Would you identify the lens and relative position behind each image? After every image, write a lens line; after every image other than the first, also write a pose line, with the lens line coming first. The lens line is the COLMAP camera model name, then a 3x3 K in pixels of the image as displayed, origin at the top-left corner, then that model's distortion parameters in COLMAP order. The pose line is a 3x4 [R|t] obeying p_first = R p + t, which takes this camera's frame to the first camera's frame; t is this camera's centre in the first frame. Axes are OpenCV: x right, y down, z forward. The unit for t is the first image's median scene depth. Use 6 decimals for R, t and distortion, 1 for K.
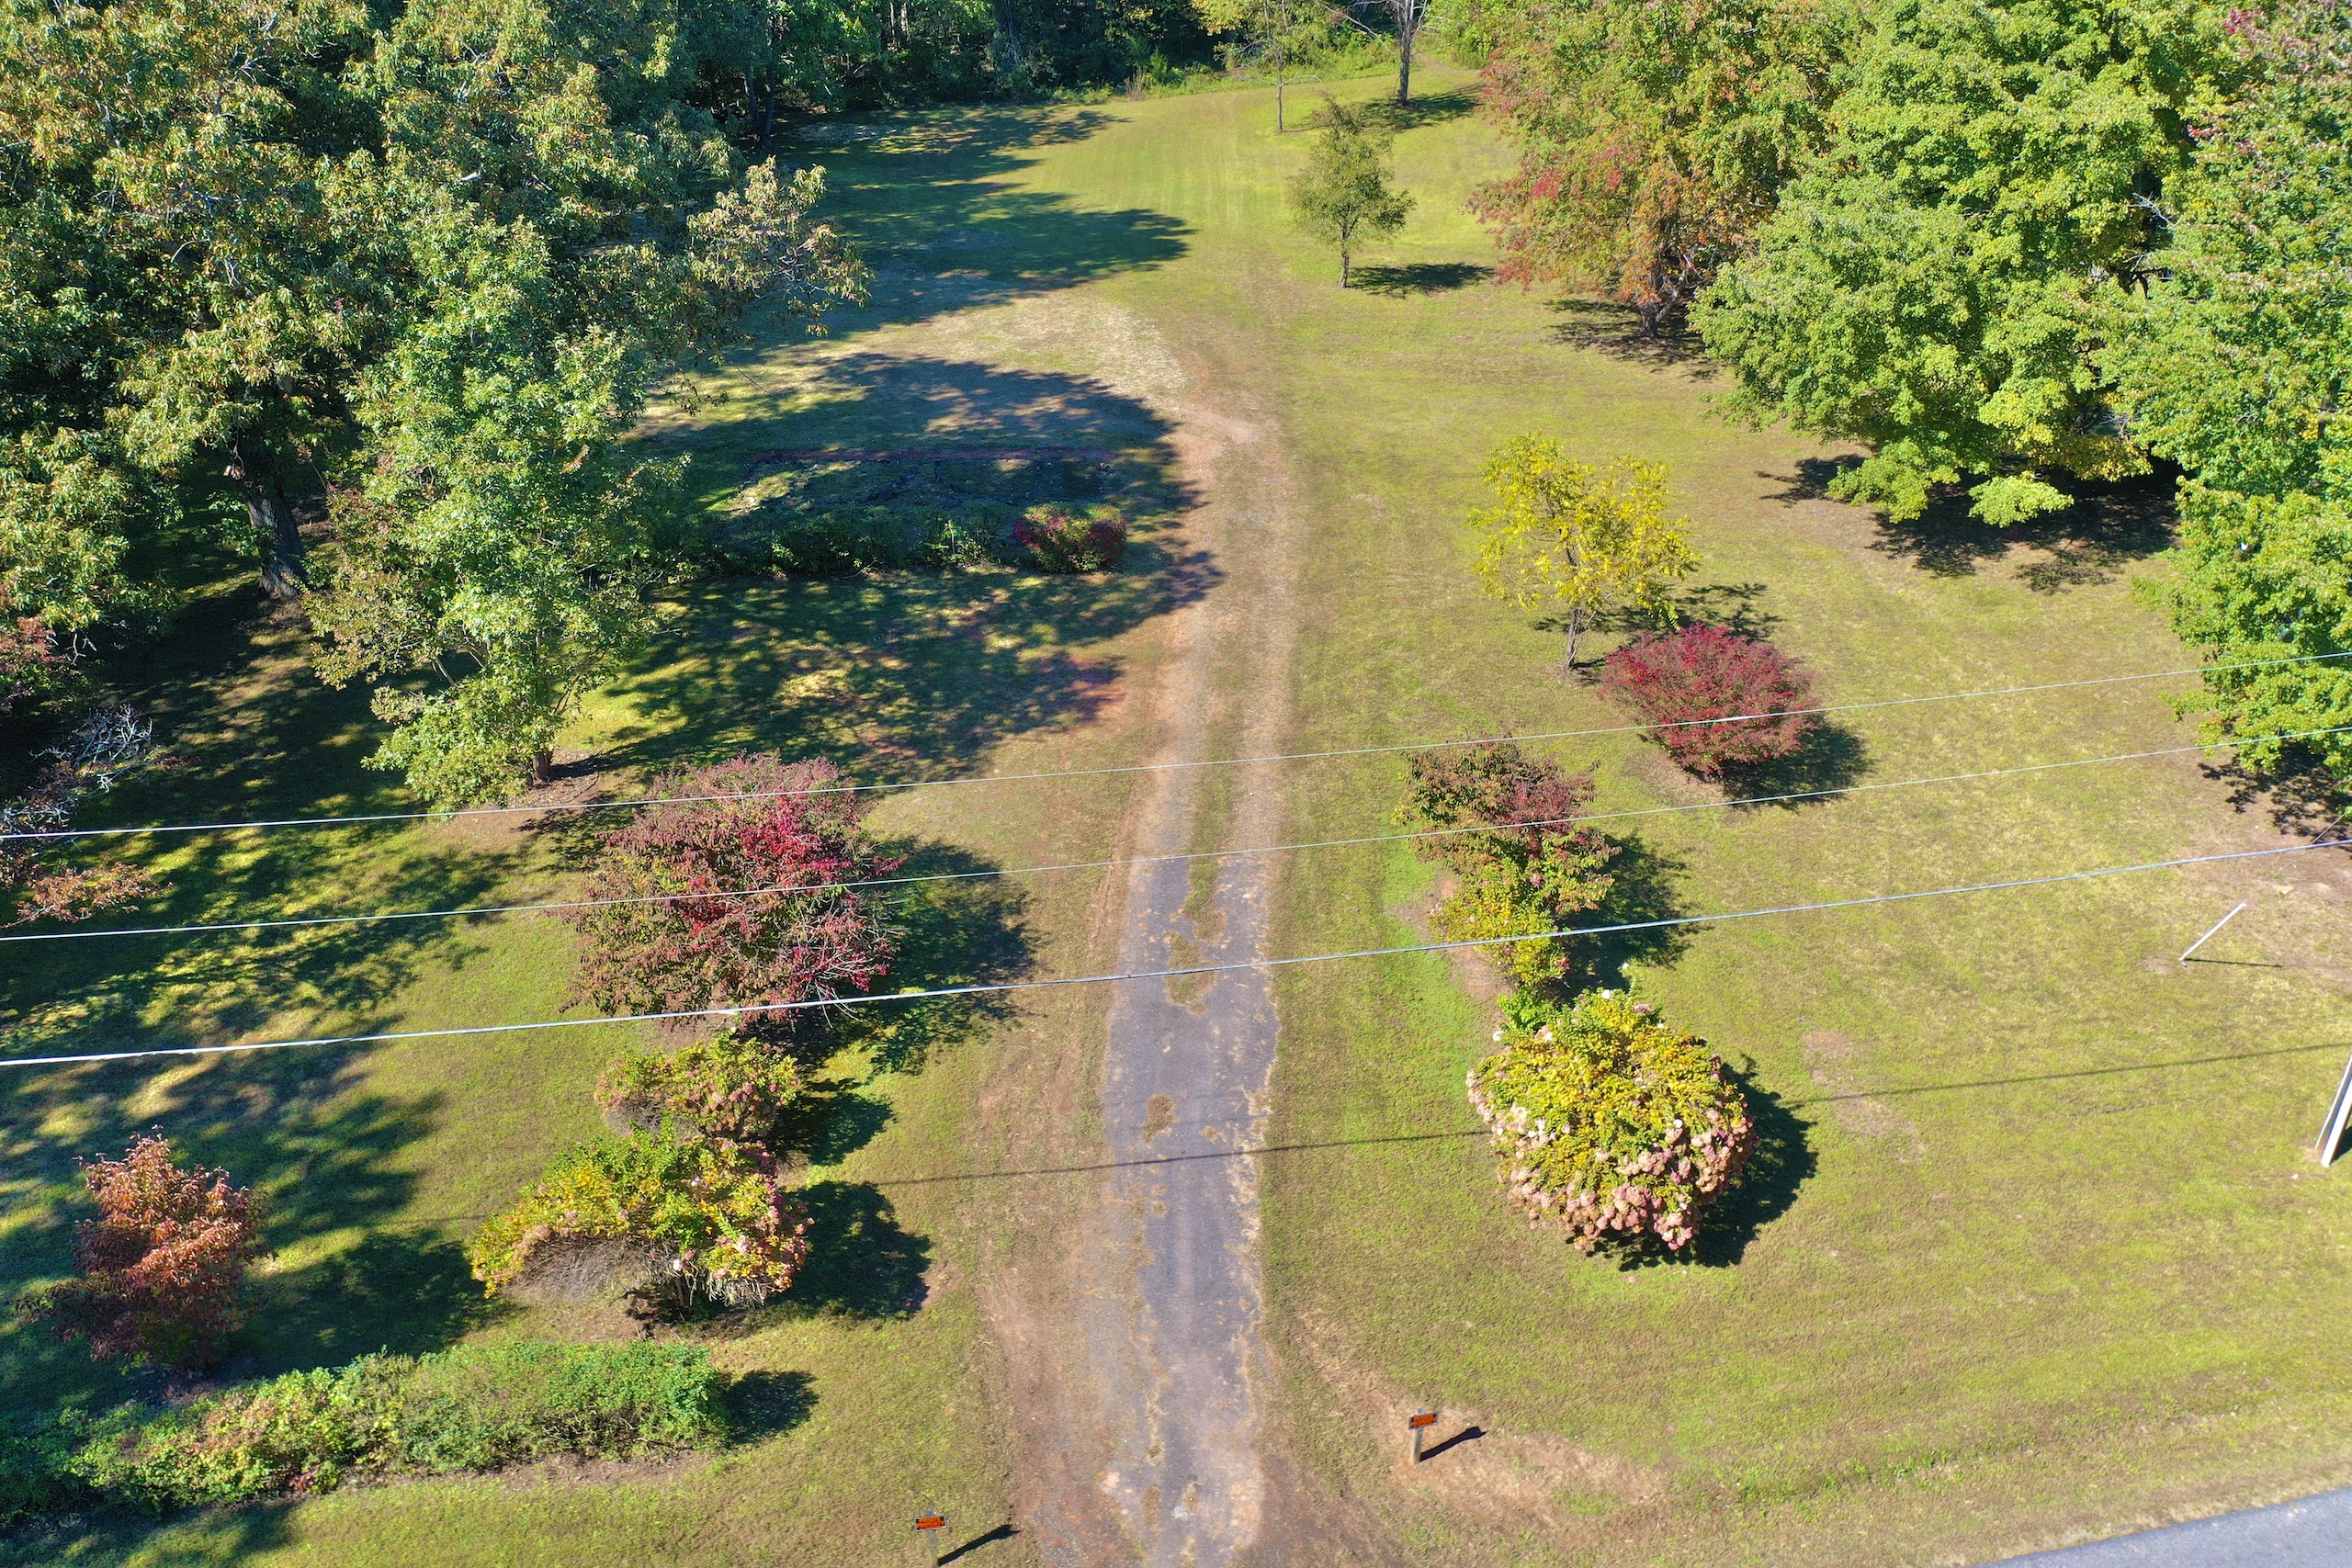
lens RADIAL K [[1866.8, 0, 1170.3], [0, 1866.8, 784.2], [0, 0, 1]] dist [0.007505, 0.003849]
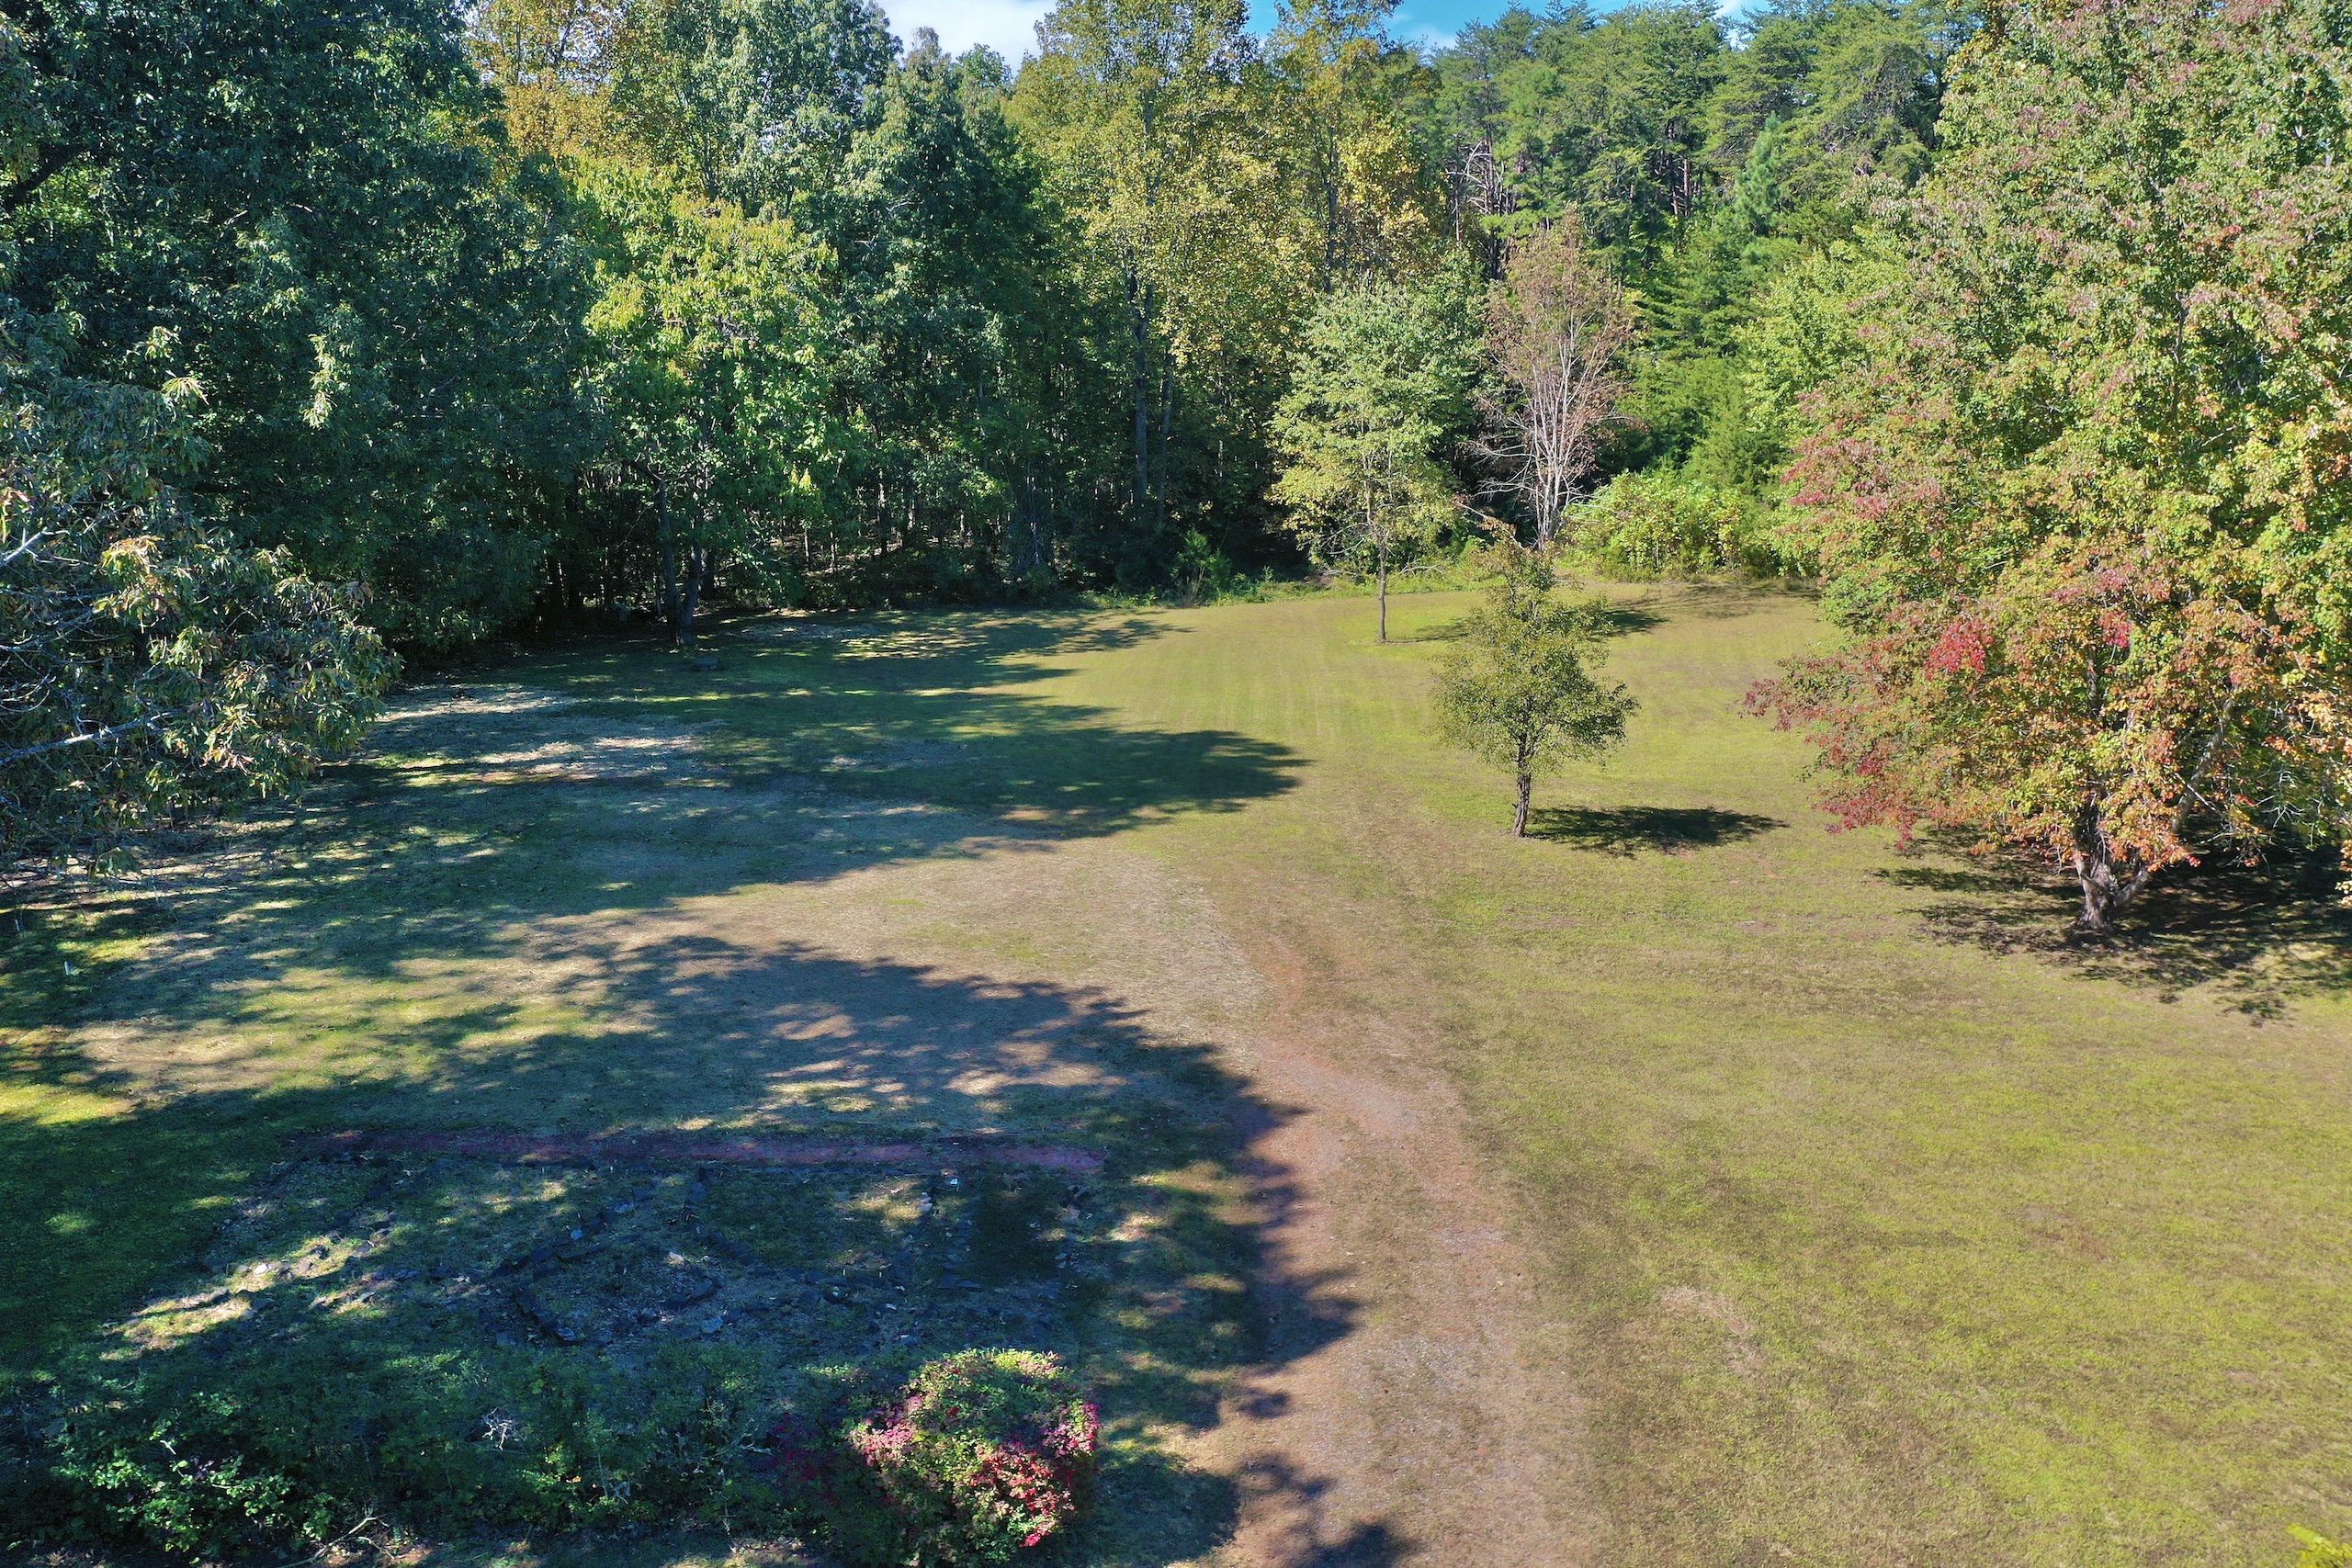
lens RADIAL K [[1866.8, 0, 1172.3], [0, 1866.8, 782.8], [0, 0, 1]] dist [0.007505, 0.003849]
pose [[0.999325, 0.014713, -0.033651, -0.003853], [-0.023872, 0.956508, -0.290726, -0.118148], [0.027910, 0.291334, 0.956214, 0.465848]]
